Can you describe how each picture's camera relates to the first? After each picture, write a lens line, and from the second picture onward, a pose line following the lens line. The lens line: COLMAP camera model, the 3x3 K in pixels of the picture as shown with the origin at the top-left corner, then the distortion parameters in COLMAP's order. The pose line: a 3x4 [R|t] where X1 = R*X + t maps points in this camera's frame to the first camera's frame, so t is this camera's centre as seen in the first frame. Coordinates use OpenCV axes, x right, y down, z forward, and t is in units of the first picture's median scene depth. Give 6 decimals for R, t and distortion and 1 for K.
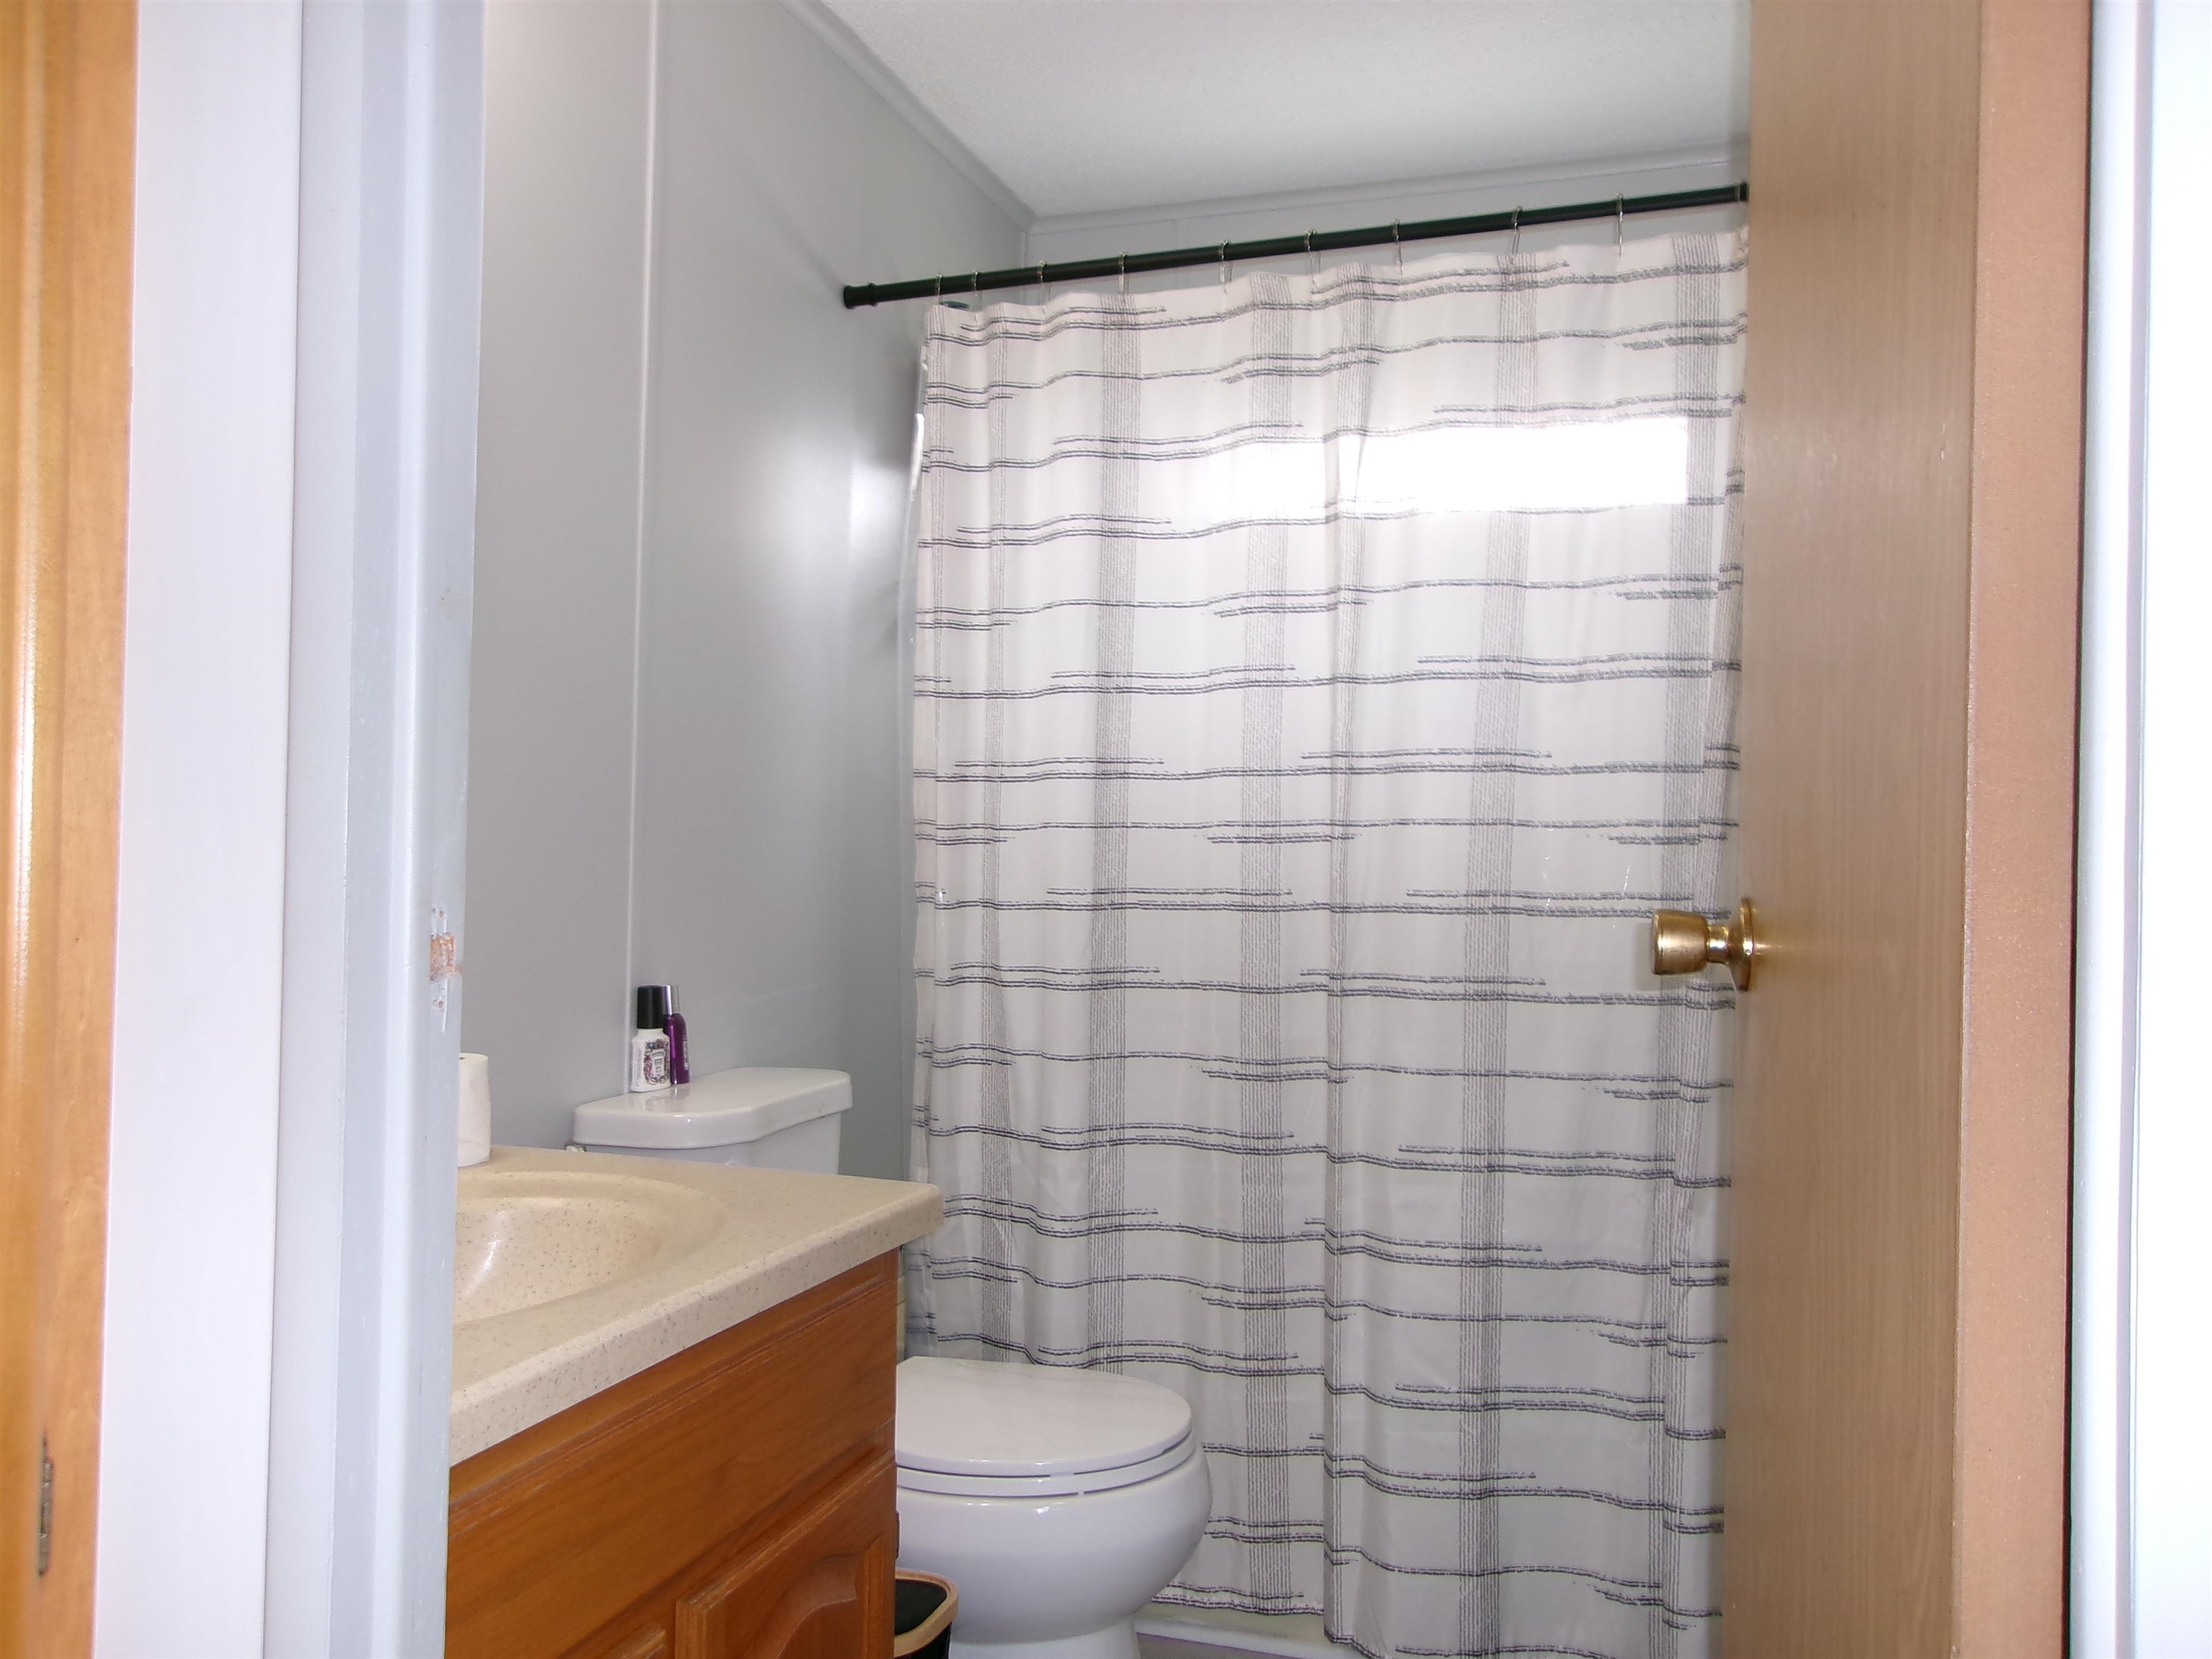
lens RADIAL K [[1718.6, 0, 1104.1], [0, 1718.6, 835.2], [0, 0, 1]] dist [-0.028477, 0.041275]
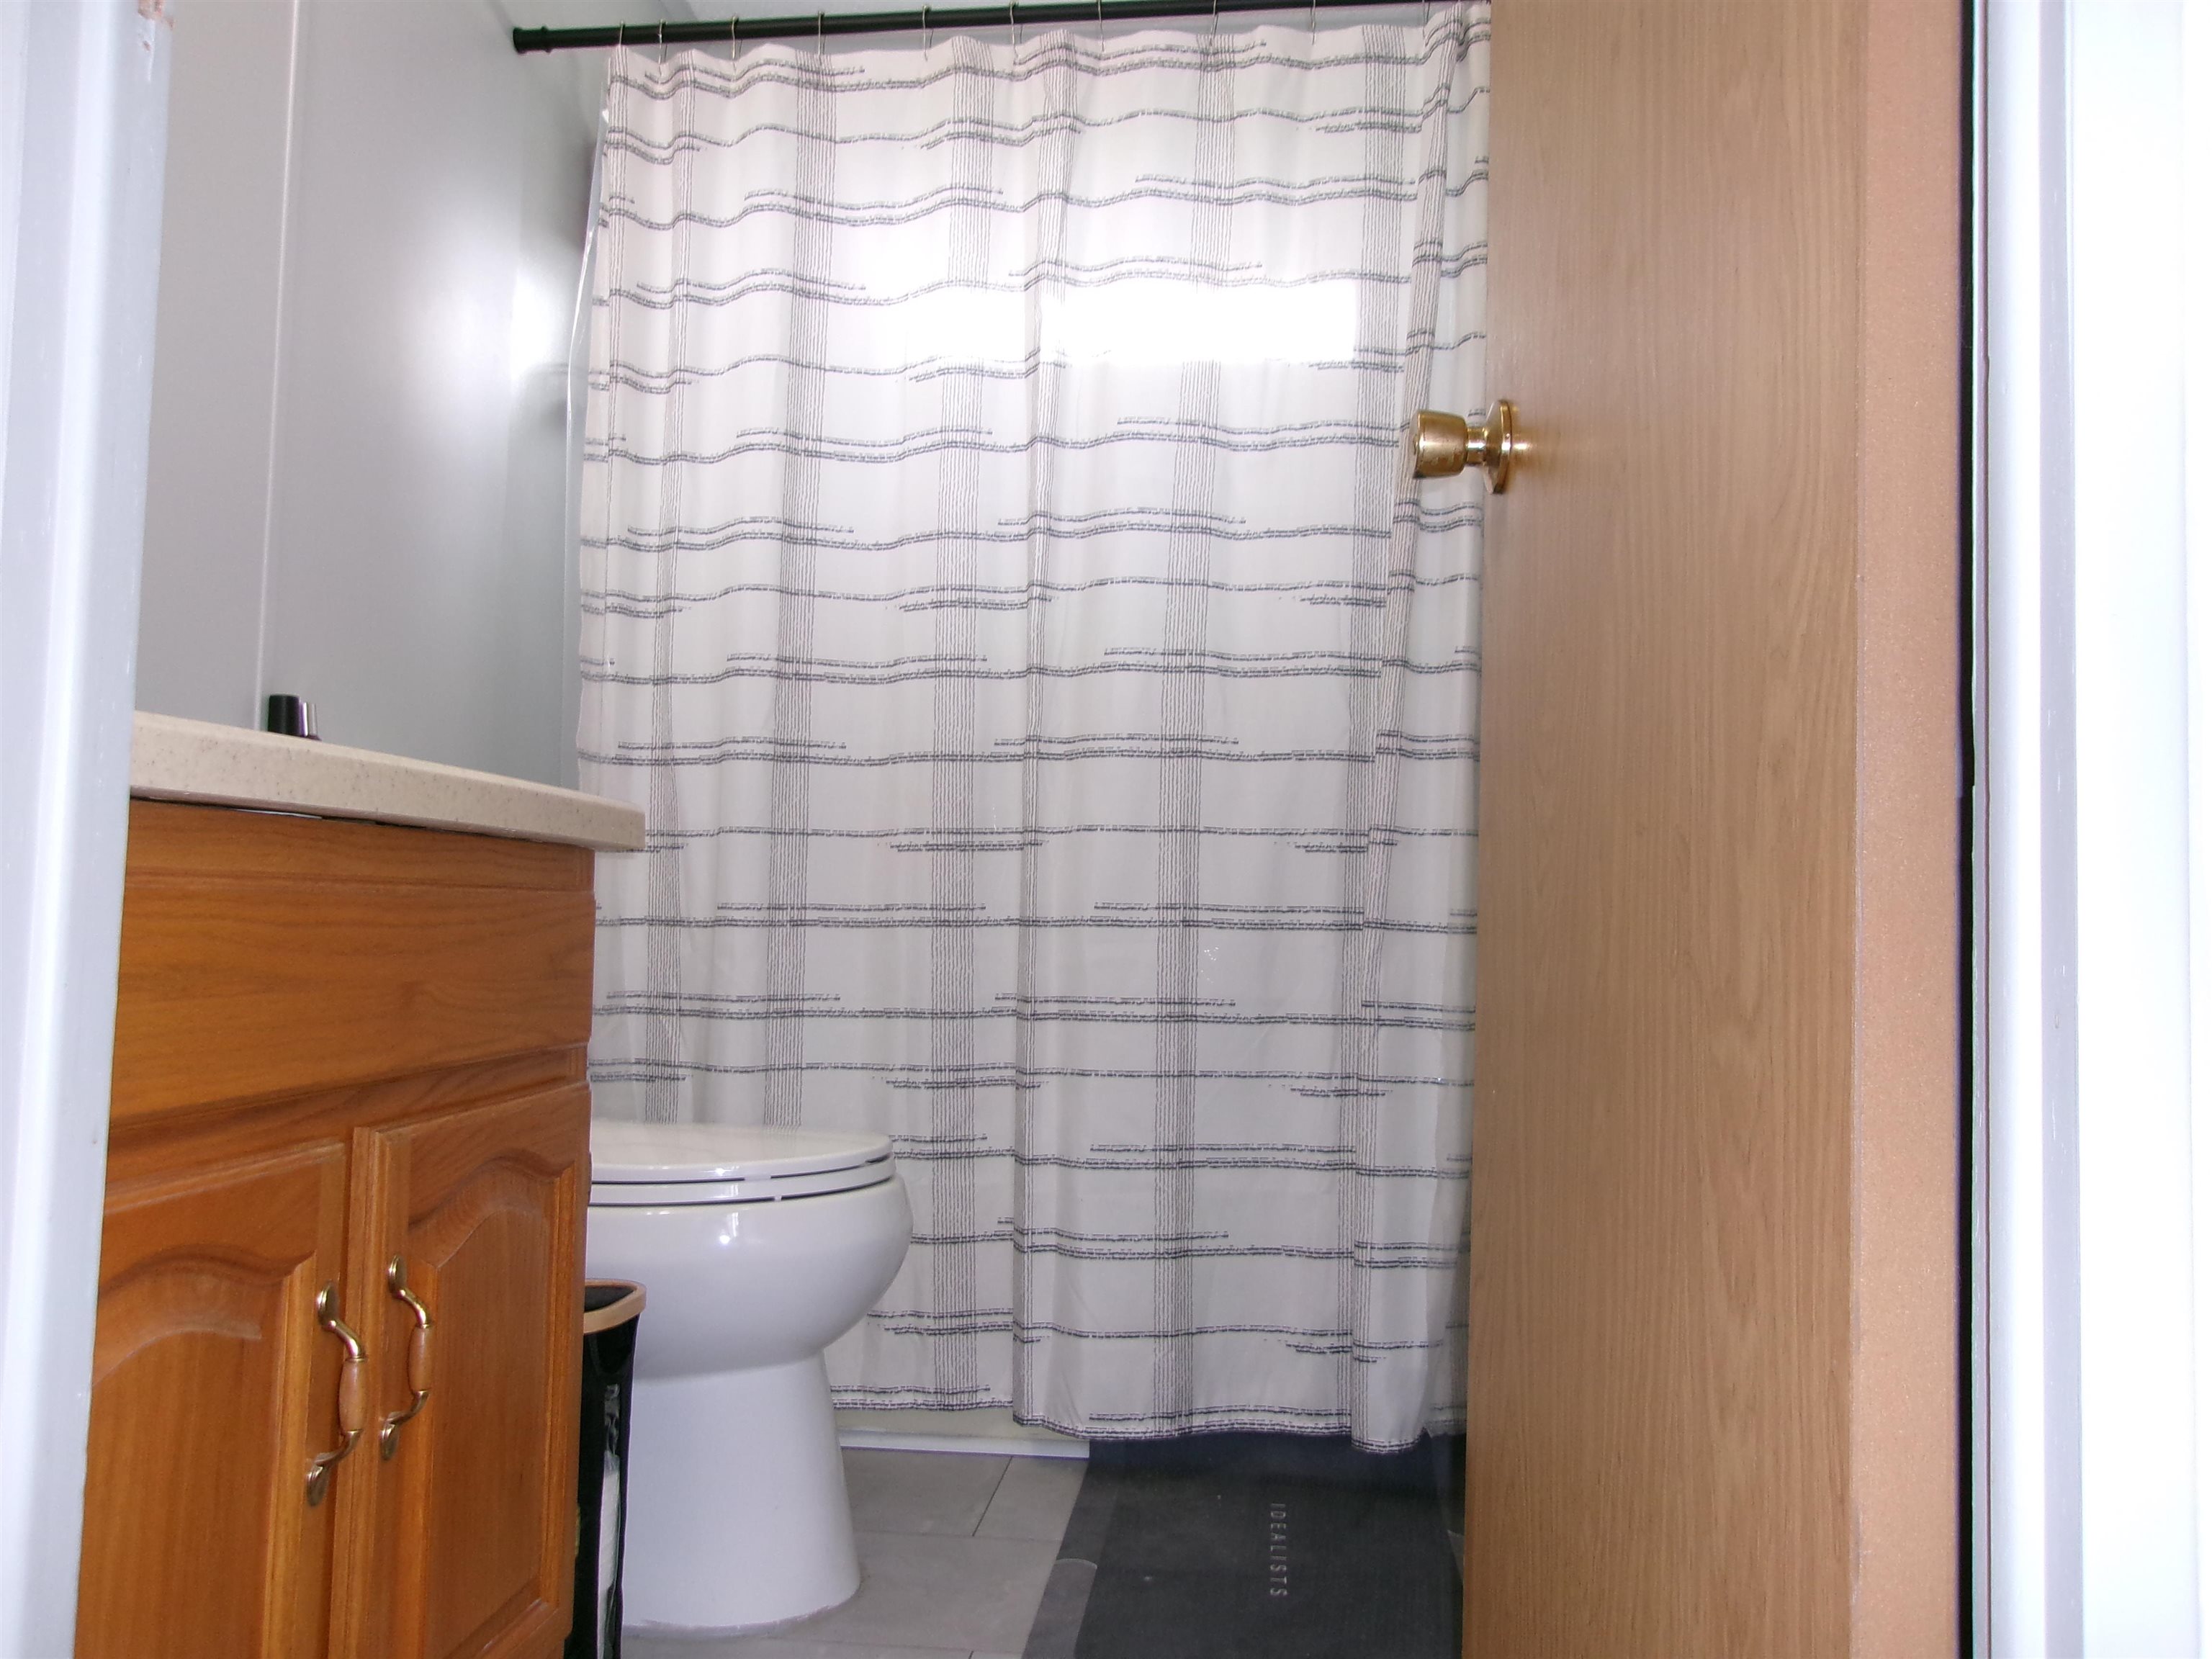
lens RADIAL K [[1718.6, 0, 1112.0], [0, 1718.6, 829.1], [0, 0, 1]] dist [-0.028477, 0.041275]
pose [[0.974268, 0.019073, 0.224583, -0.038802], [-0.009506, 0.999004, -0.043606, 0.172355], [-0.225191, 0.040349, 0.973479, 0.035762]]
